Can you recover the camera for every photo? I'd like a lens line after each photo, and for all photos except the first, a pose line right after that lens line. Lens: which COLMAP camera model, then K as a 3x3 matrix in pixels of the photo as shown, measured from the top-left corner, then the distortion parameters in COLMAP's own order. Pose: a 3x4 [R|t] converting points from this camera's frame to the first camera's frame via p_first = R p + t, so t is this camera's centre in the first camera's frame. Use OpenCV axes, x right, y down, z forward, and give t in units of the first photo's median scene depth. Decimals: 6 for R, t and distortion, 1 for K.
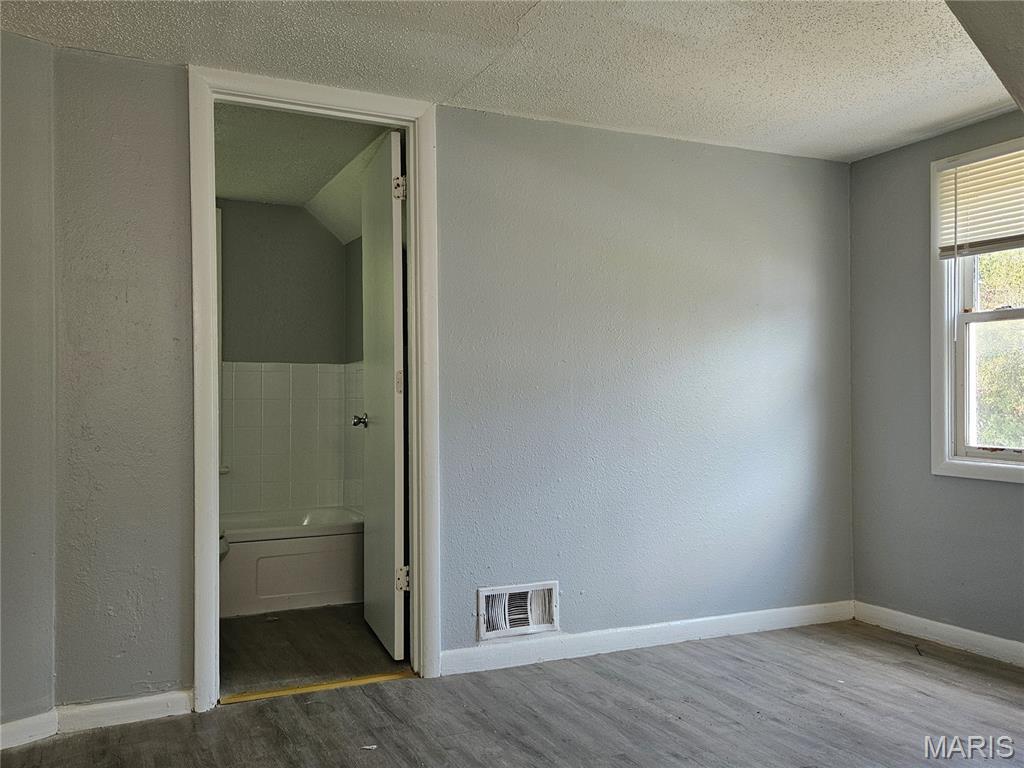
lens RADIAL K [[901.5, 0, 512.0], [0, 901.5, 384.0], [0, 0, 1]] dist [-0.004789, -0.012172]
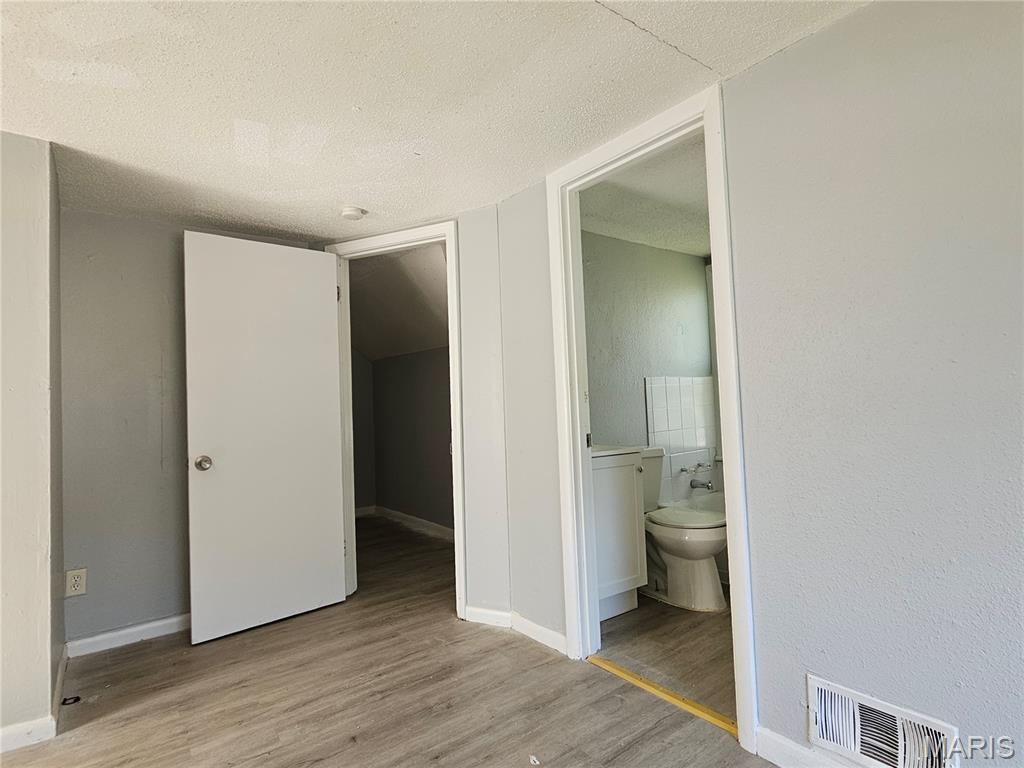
lens RADIAL K [[520.9, 0, 512.0], [0, 520.9, 384.0], [0, 0, 1]] dist [-0.021691, 0.000032]
pose [[0.198301, -0.040155, -0.979318, 0.353492], [0.049269, 0.998306, -0.030957, -0.014903], [0.978902, -0.042111, 0.199943, 0.695842]]
